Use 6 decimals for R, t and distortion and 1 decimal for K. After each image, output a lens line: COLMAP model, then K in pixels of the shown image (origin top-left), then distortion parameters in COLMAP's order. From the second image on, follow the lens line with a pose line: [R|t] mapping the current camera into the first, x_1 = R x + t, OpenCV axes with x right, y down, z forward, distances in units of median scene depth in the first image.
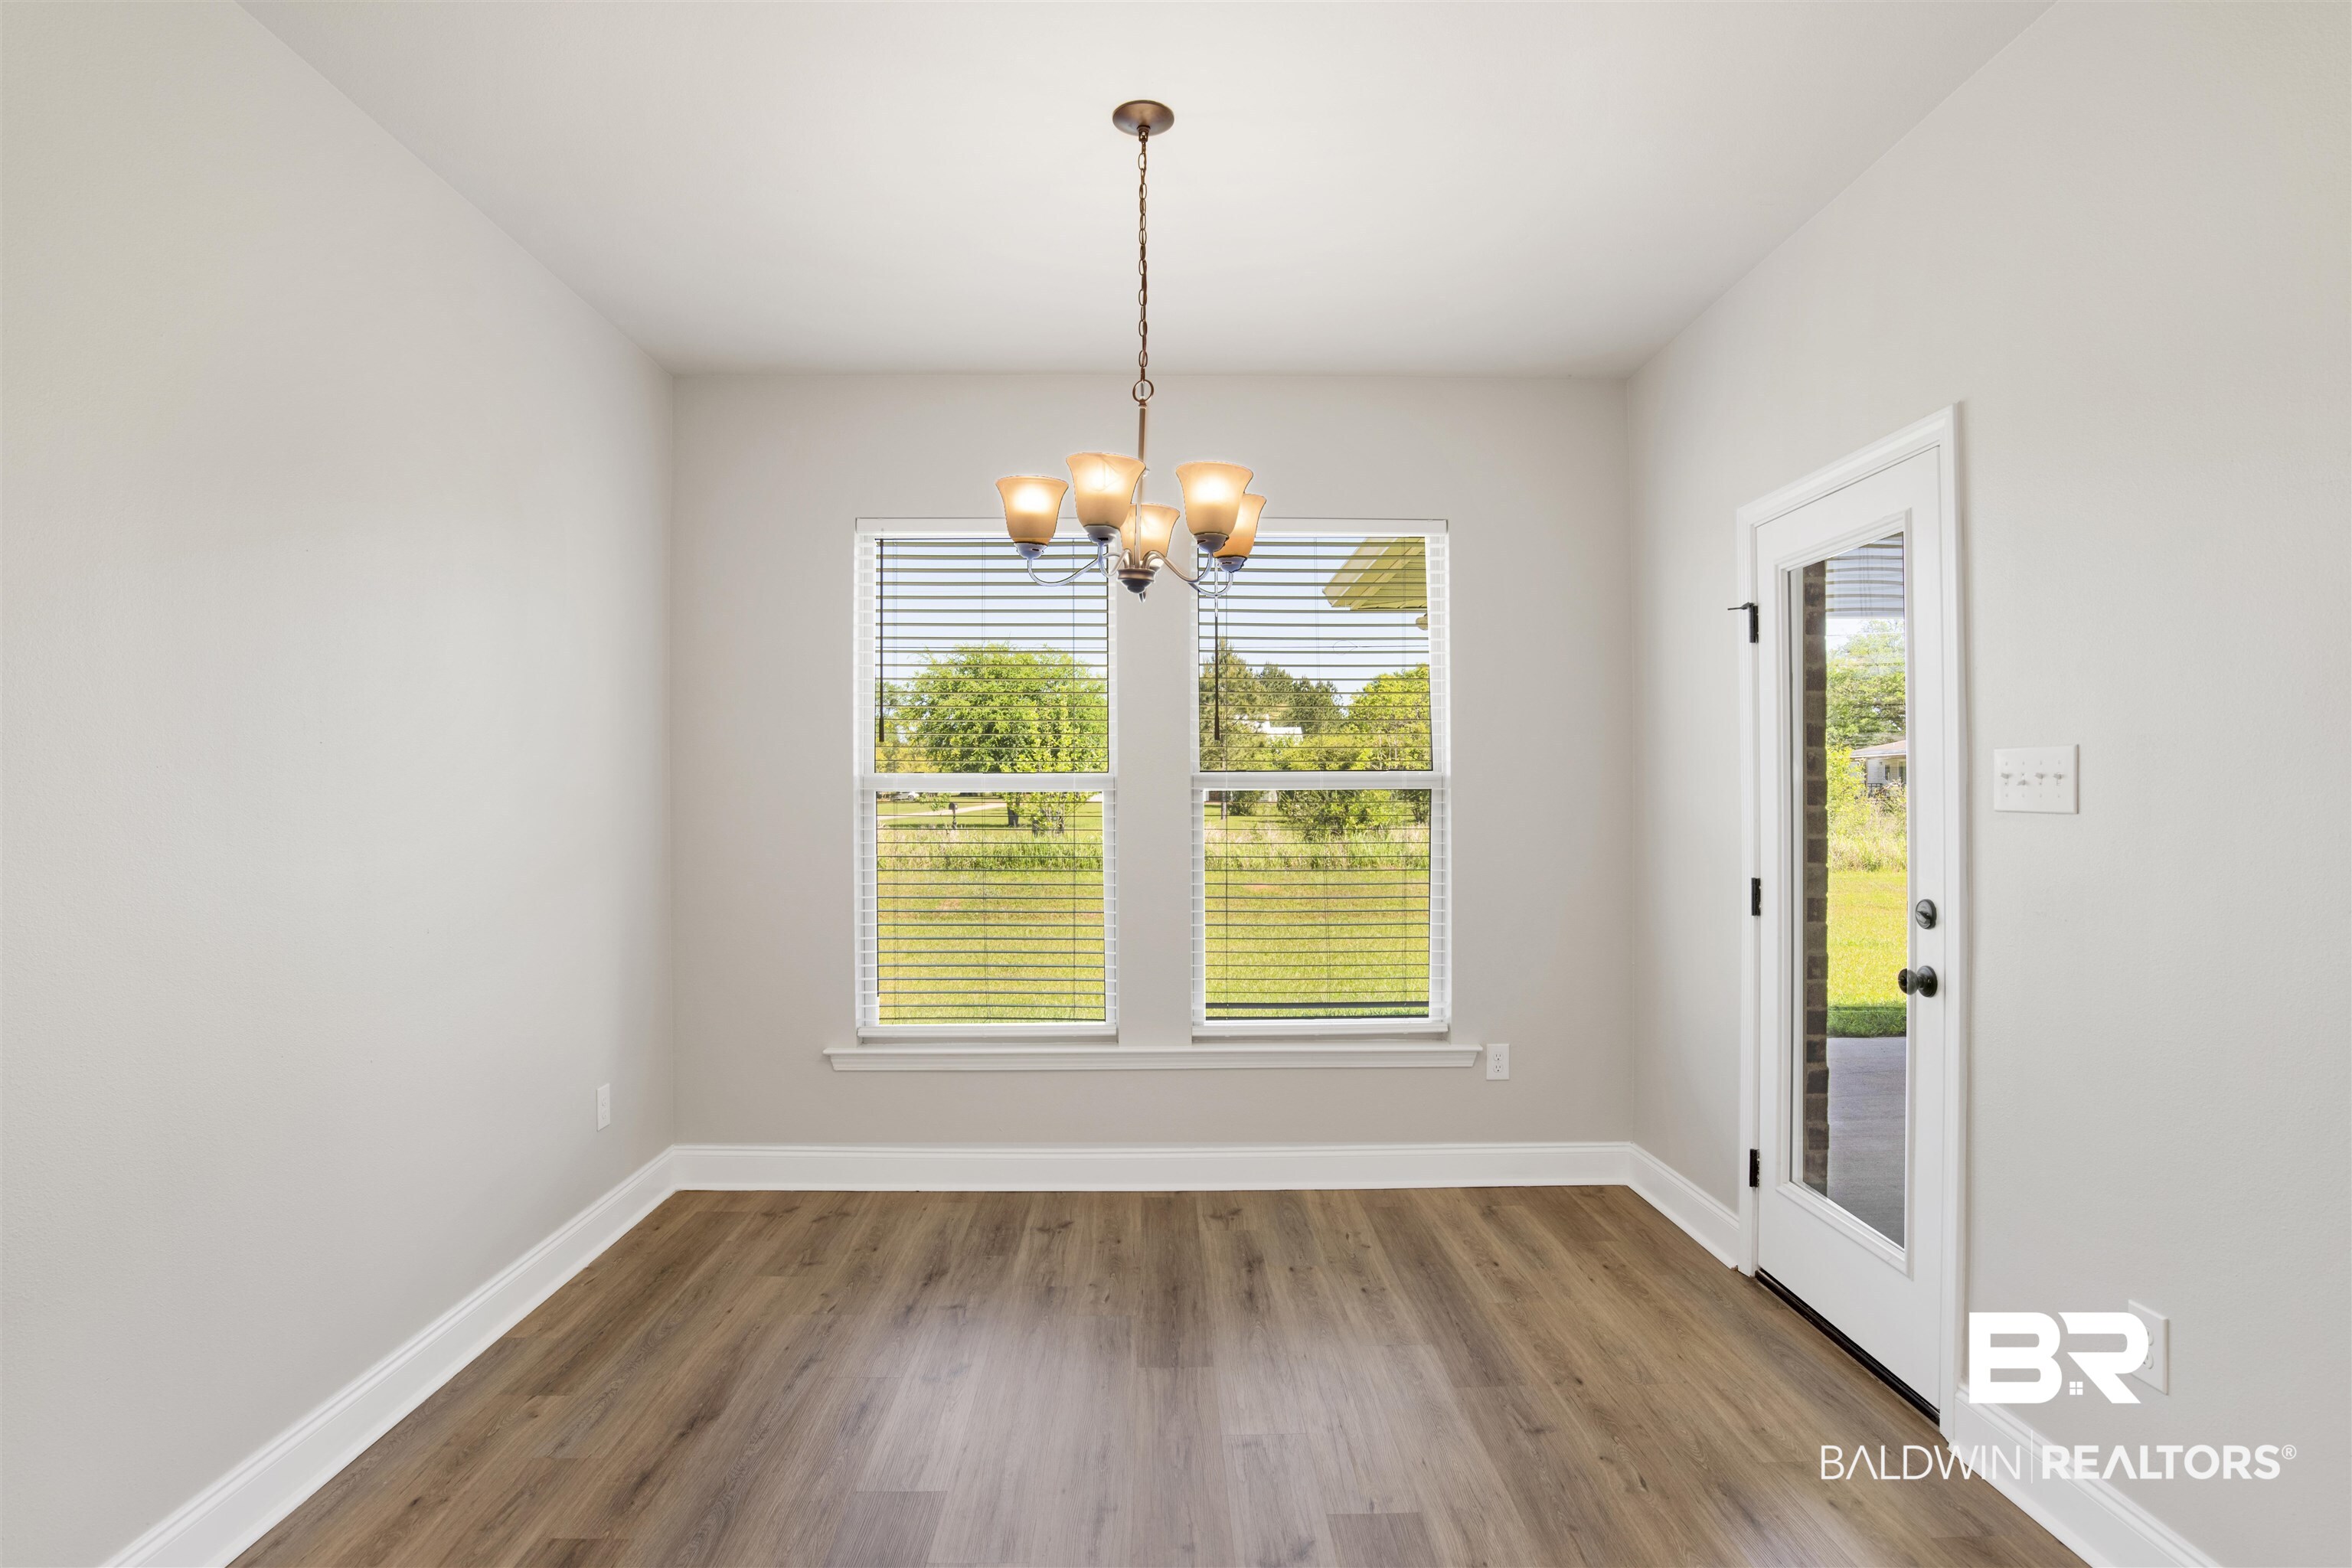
lens RADIAL K [[1202.8, 0, 1176.0], [0, 1202.8, 784.0], [0, 0, 1]] dist [-0.072541, 0.028456]
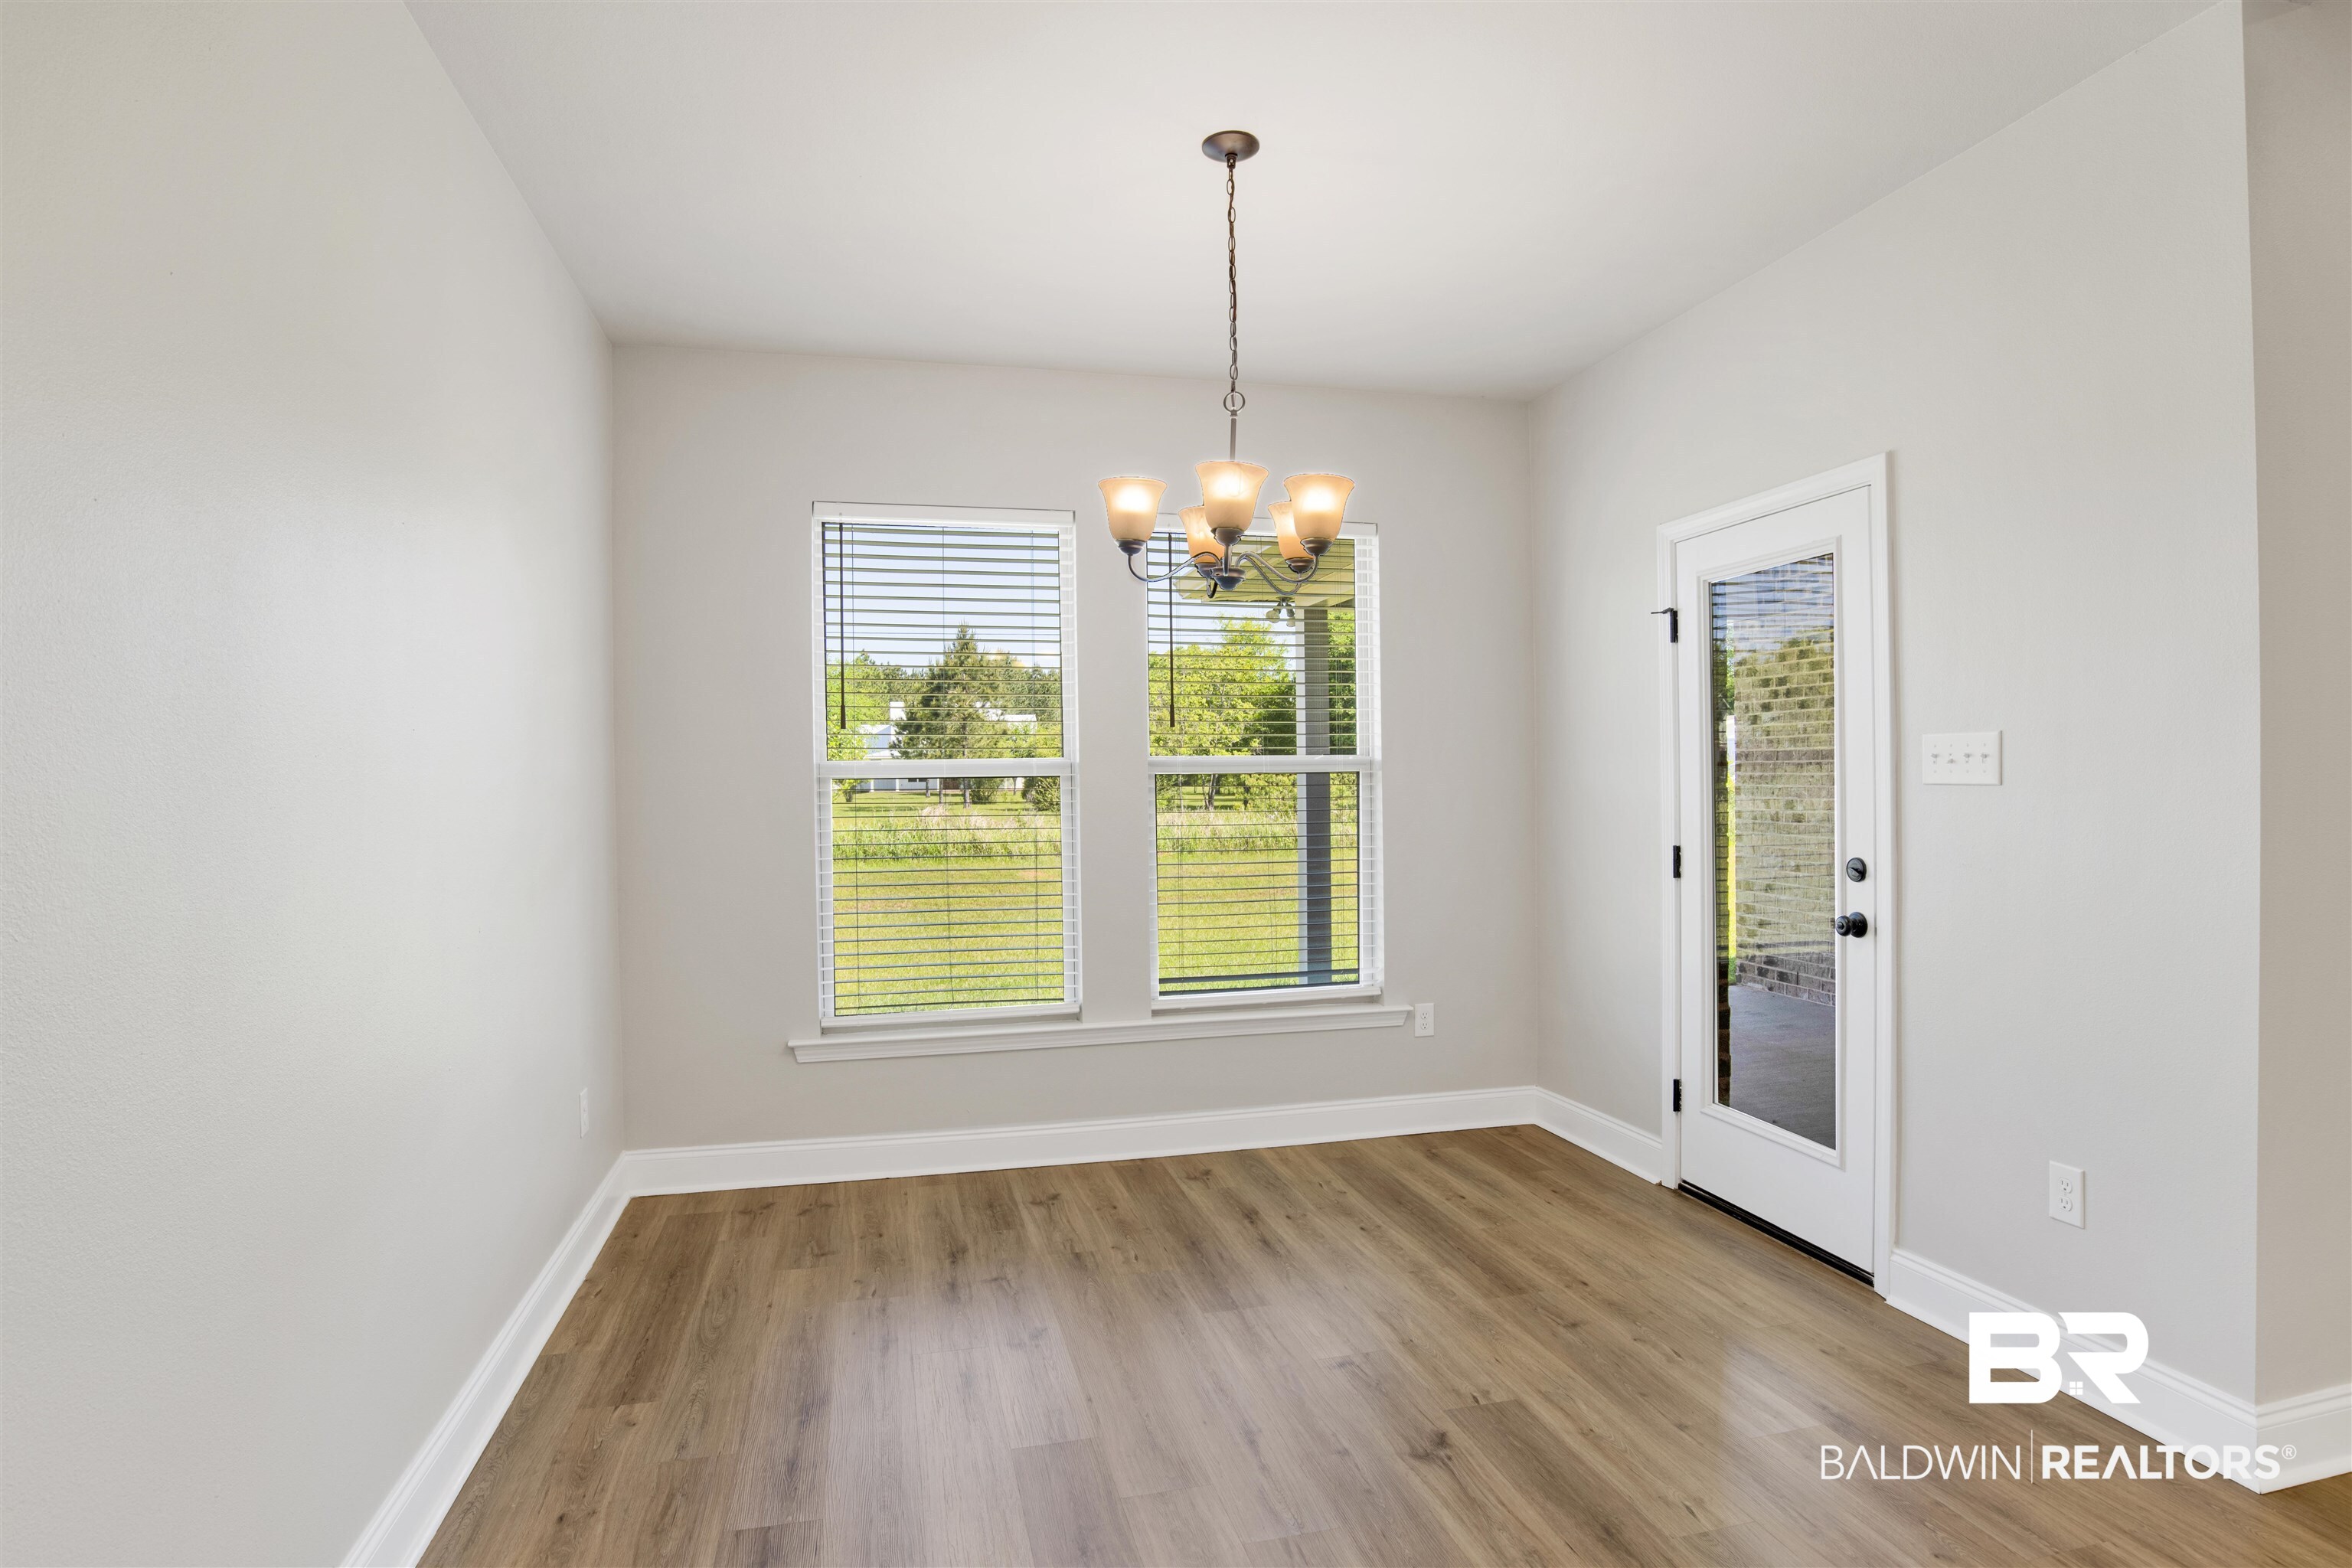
lens RADIAL K [[1202.8, 0, 1176.0], [0, 1202.8, 784.0], [0, 0, 1]] dist [-0.072541, 0.028456]
pose [[0.976715, -0.010378, 0.214291, -0.233815], [0.008130, 0.999902, 0.011369, 0.001601], [-0.214388, -0.009362, 0.976704, -0.031912]]
